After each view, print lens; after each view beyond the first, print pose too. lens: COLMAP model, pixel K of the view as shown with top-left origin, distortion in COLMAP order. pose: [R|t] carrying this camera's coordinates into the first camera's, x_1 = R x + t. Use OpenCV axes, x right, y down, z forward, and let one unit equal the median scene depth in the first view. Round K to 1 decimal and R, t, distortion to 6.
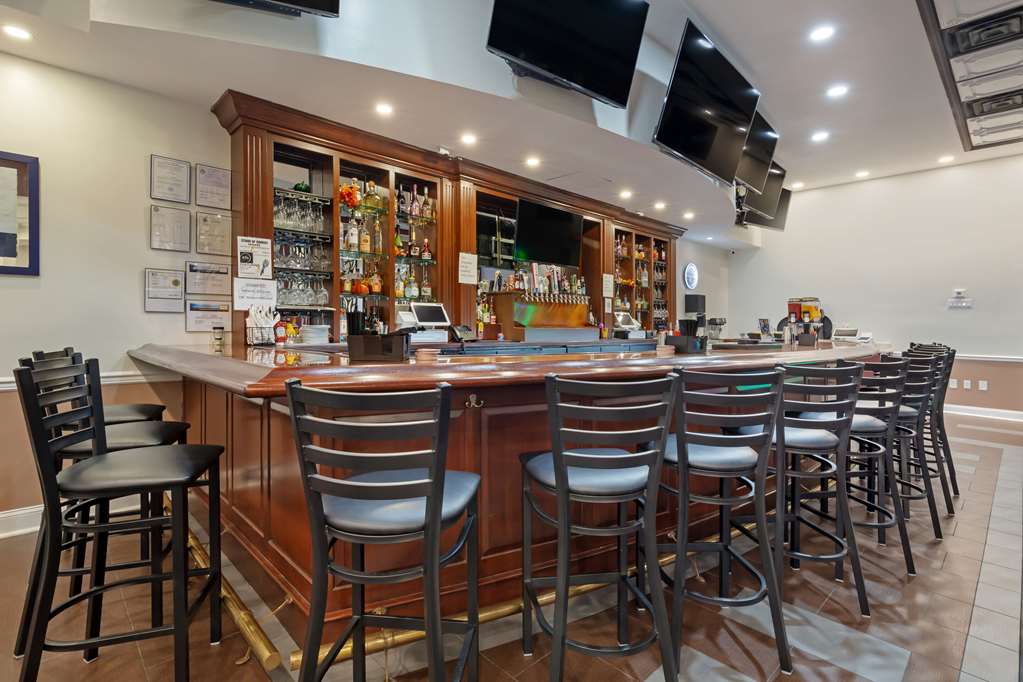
lens RADIAL K [[486.5, 0, 511.5], [0, 486.5, 341.0], [0, 0, 1]] dist [0.002219, 0.000118]
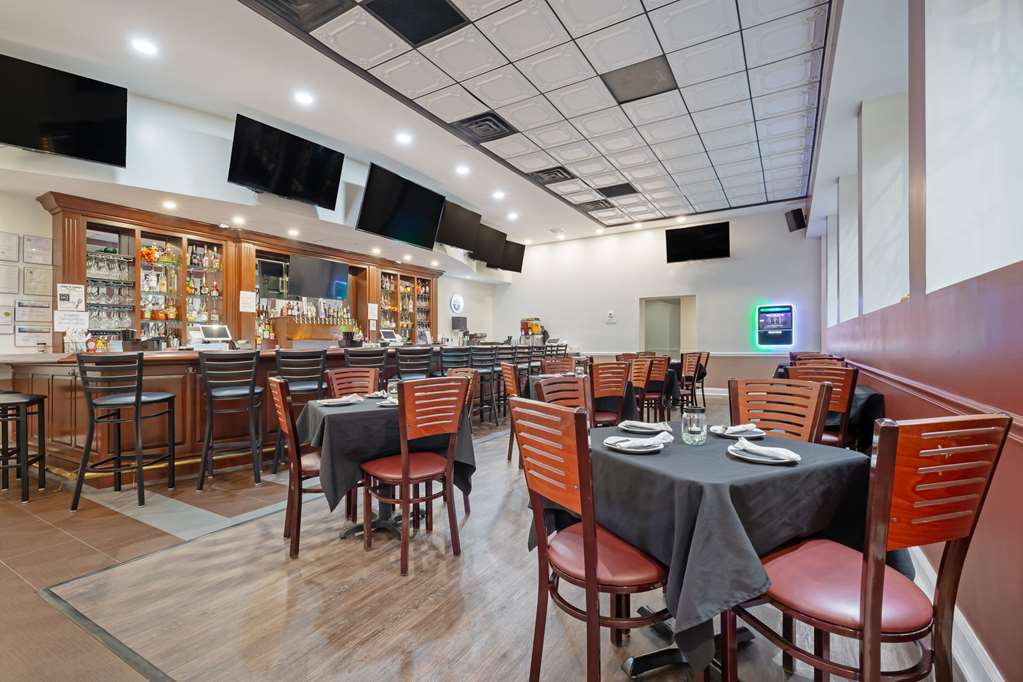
lens RADIAL K [[456.9, 0, 511.5], [0, 456.9, 341.0], [0, 0, 1]] dist [-0.000641, 0.000107]
pose [[0.964977, -0.023959, 0.261239, 0.347151], [0.034620, 0.998742, -0.036284, 0.053666], [-0.260041, 0.044057, 0.964592, -0.595870]]
